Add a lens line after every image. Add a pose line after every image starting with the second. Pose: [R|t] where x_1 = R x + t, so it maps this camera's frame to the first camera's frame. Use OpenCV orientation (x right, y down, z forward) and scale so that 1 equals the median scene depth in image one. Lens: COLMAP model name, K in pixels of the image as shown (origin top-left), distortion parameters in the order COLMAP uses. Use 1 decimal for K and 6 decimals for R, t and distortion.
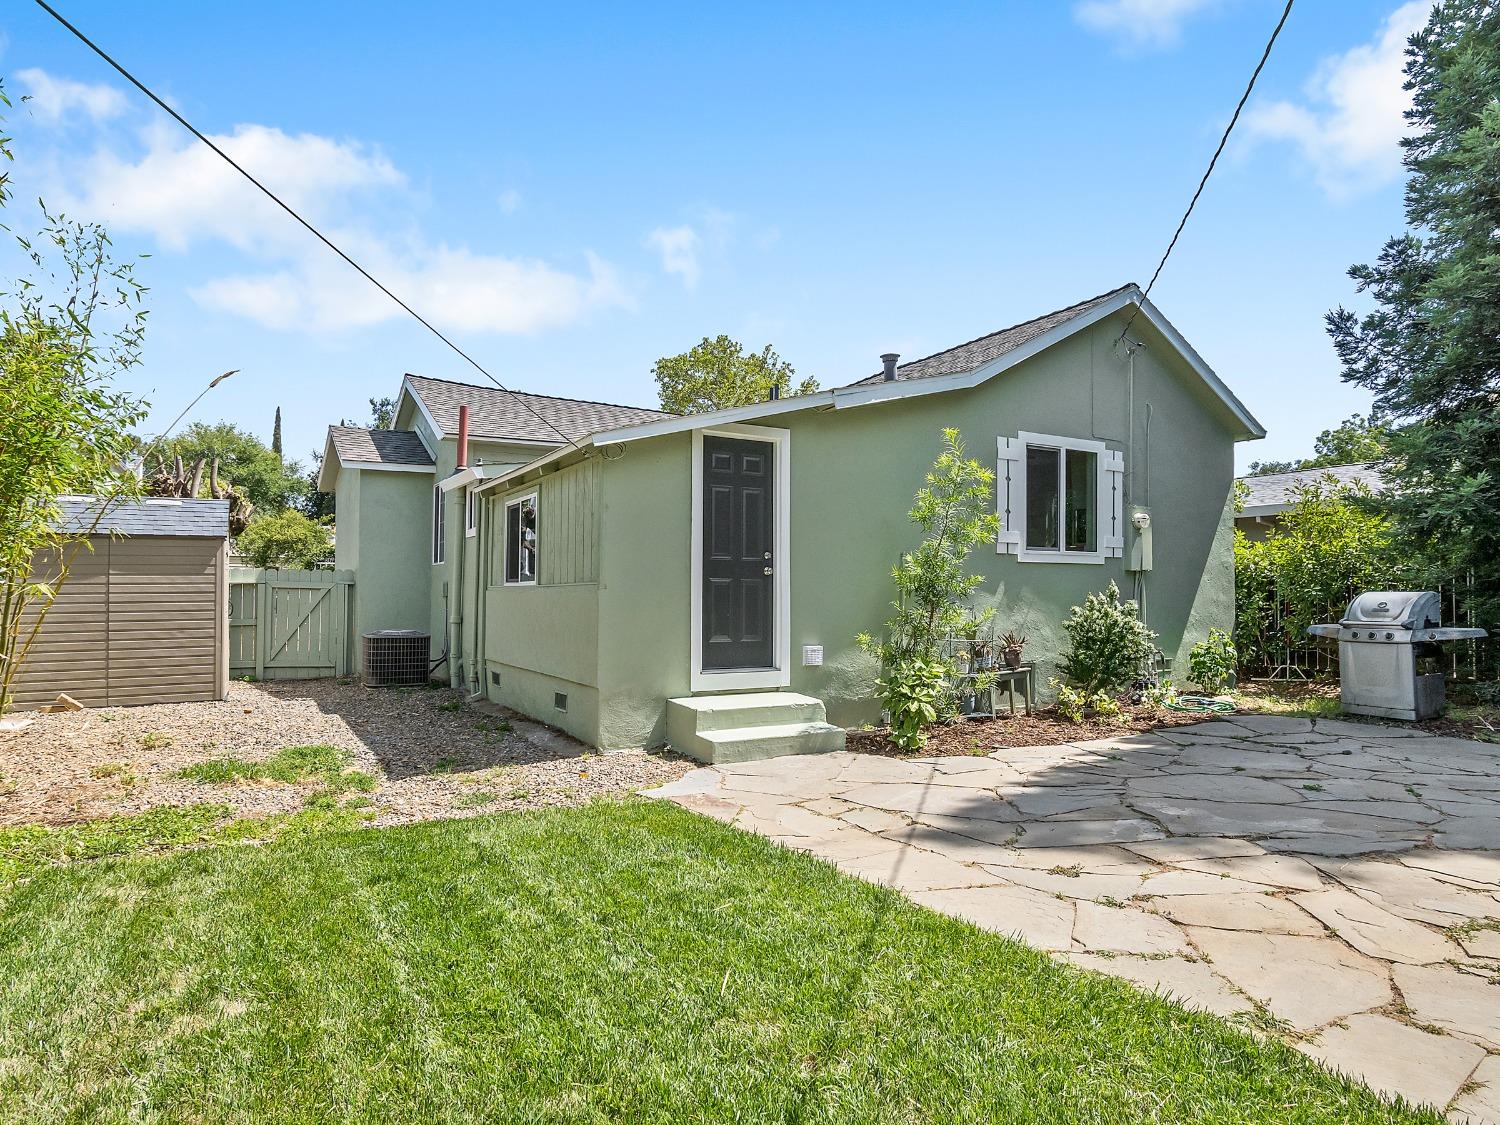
lens RADIAL K [[915.3, 0, 750.0], [0, 915.3, 562.5], [0, 0, 1]] dist [-0.003027, -0.000320]
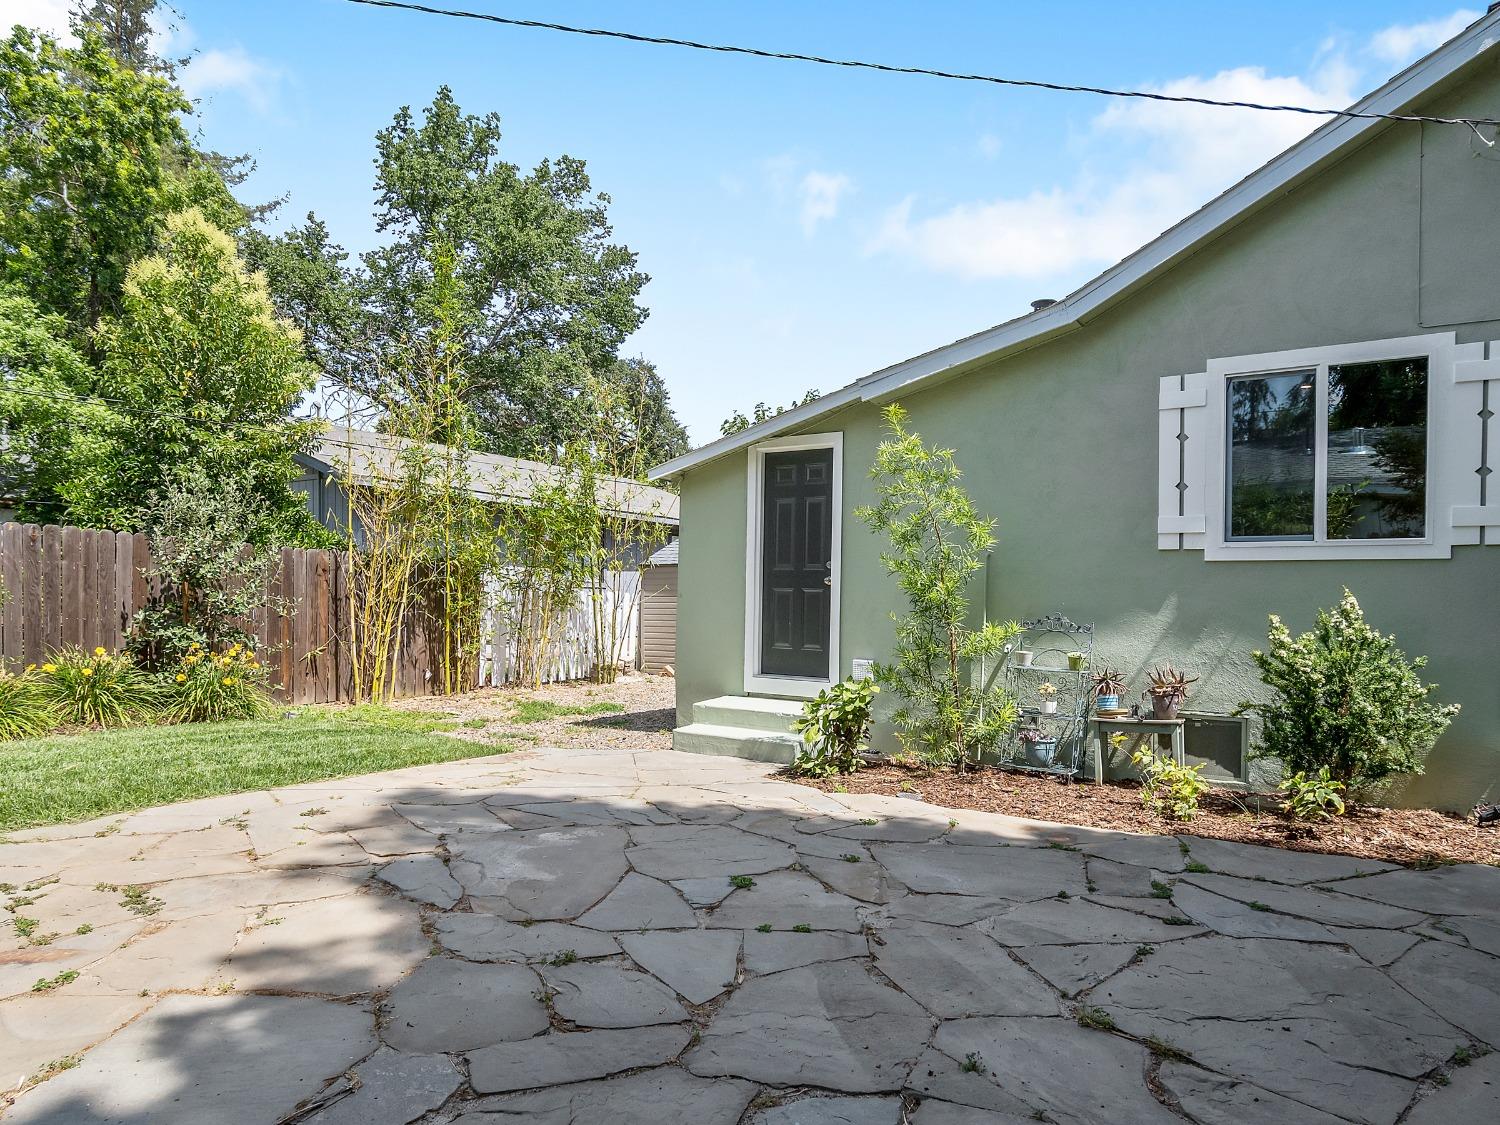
lens RADIAL K [[923.2, 0, 711.8], [0, 923.2, 600.8], [0, 0, 1]] dist [0.031898, 0.000606]
pose [[0.449121, 0.005042, -0.893457, 0.709747], [0.016517, 0.999766, 0.013944, 0.012565], [0.893318, -0.021020, 0.448932, 0.370151]]
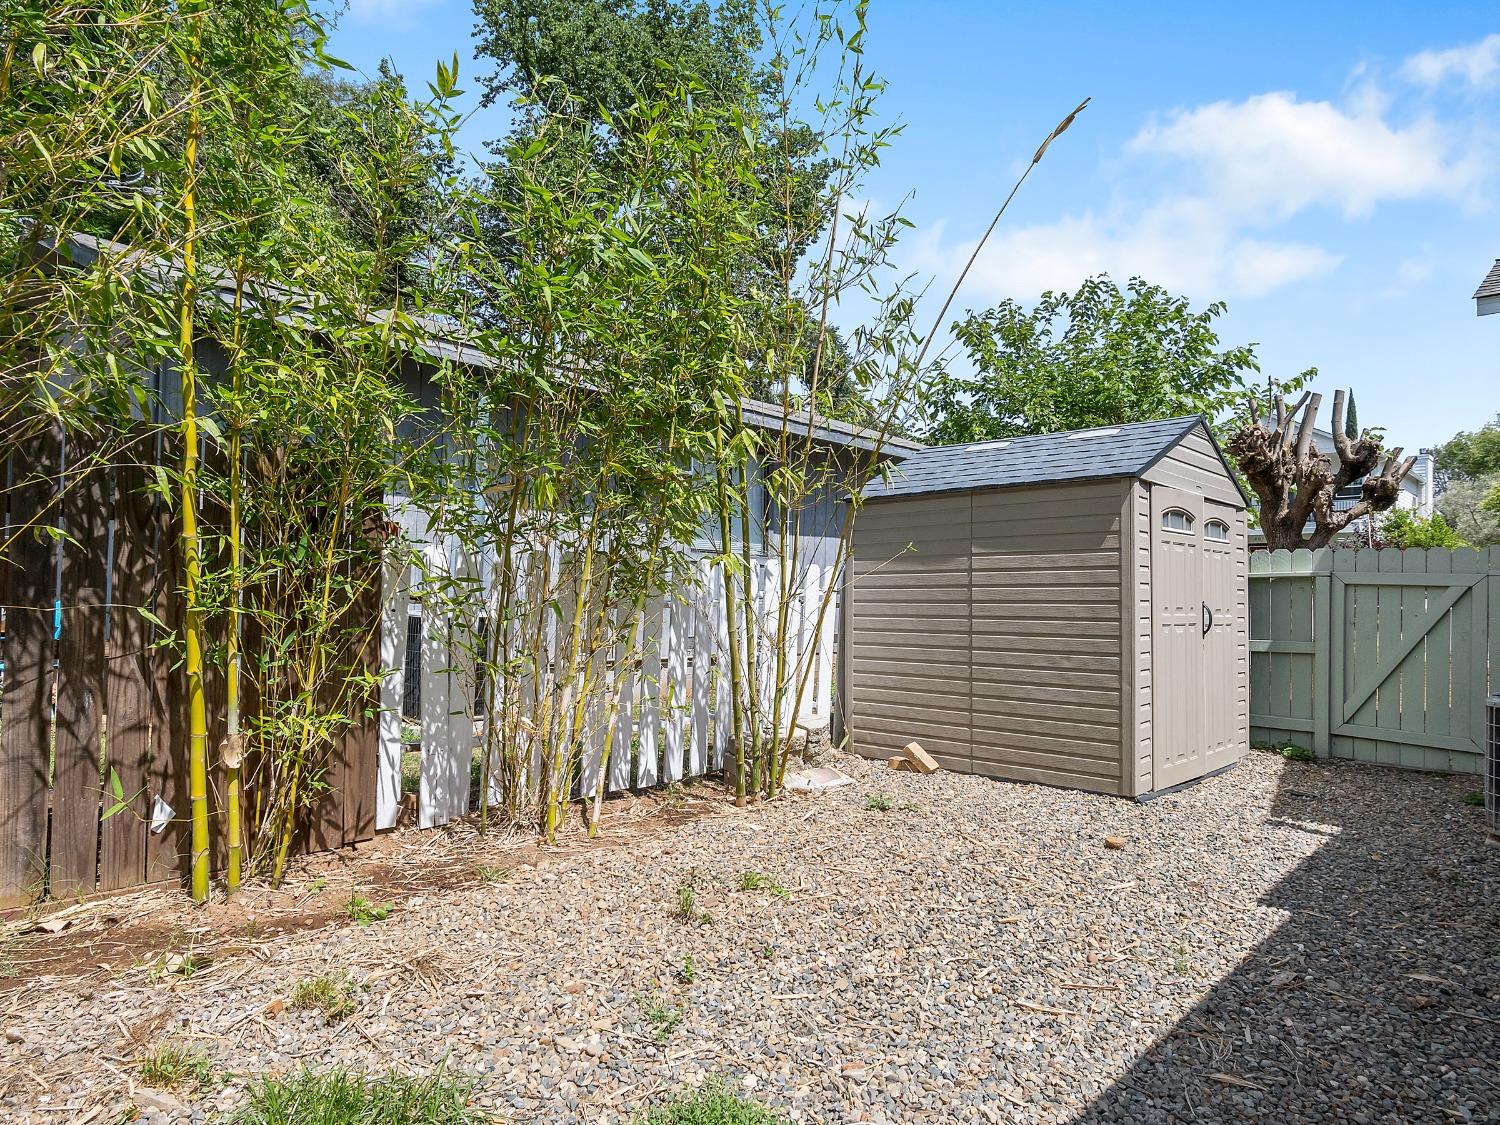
lens RADIAL K [[915.3, 0, 750.0], [0, 915.3, 562.5], [0, 0, 1]] dist [-0.003027, -0.000320]
pose [[0.309896, -0.028667, -0.950338, -0.179903], [0.012063, 0.999583, -0.026219, 0.034352], [0.950694, -0.003339, 0.310113, 0.711935]]
